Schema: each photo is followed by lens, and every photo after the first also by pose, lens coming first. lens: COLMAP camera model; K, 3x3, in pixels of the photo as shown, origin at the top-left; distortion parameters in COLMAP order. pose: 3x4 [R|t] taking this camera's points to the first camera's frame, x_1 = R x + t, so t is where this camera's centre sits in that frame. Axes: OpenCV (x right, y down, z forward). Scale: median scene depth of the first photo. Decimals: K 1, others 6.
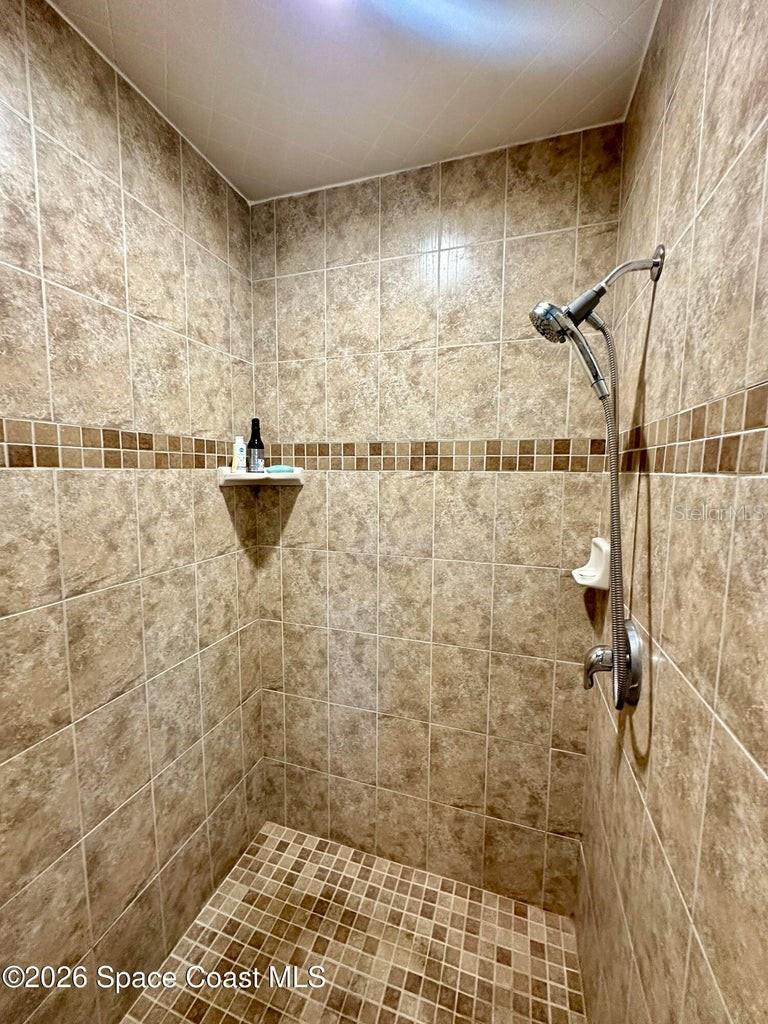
lens RADIAL K [[407.3, 0, 386.1], [0, 407.3, 513.3], [0, 0, 1]] dist [-0.002779, 0.000450]
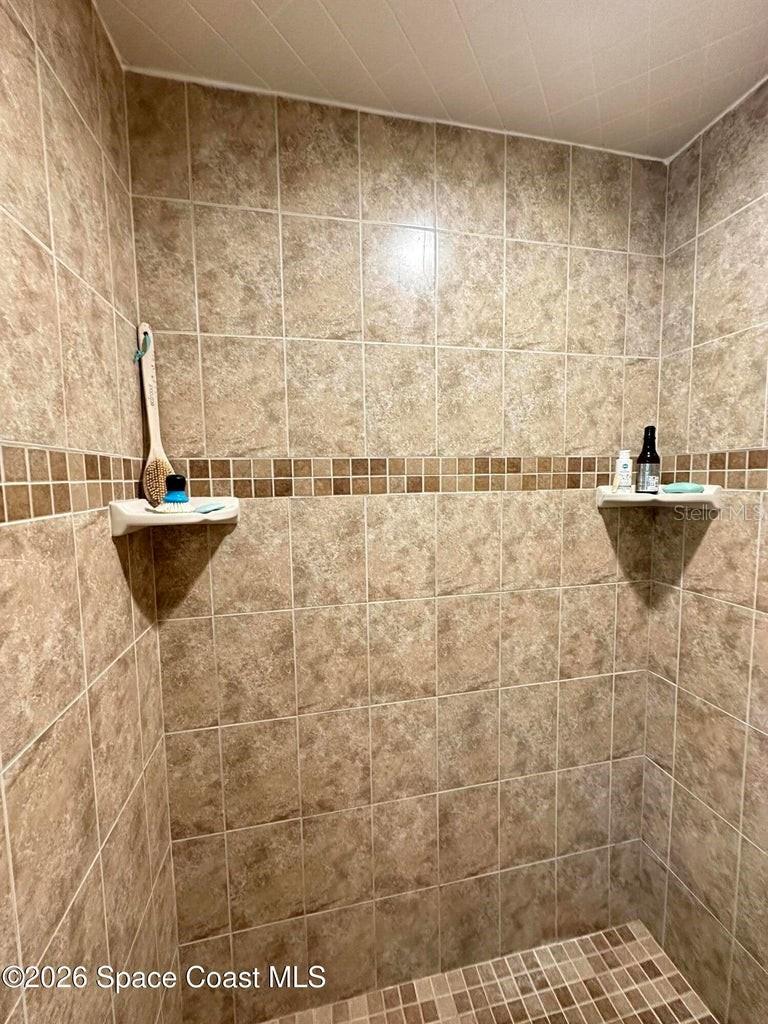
lens RADIAL K [[407.3, 0, 388.0], [0, 407.3, 512.2], [0, 0, 1]] dist [-0.002779, 0.000450]
pose [[0.496494, 0.057816, -0.866113, 0.144717], [-0.071282, 0.997125, 0.025700, -0.048151], [0.865109, 0.048979, 0.499188, 0.160502]]
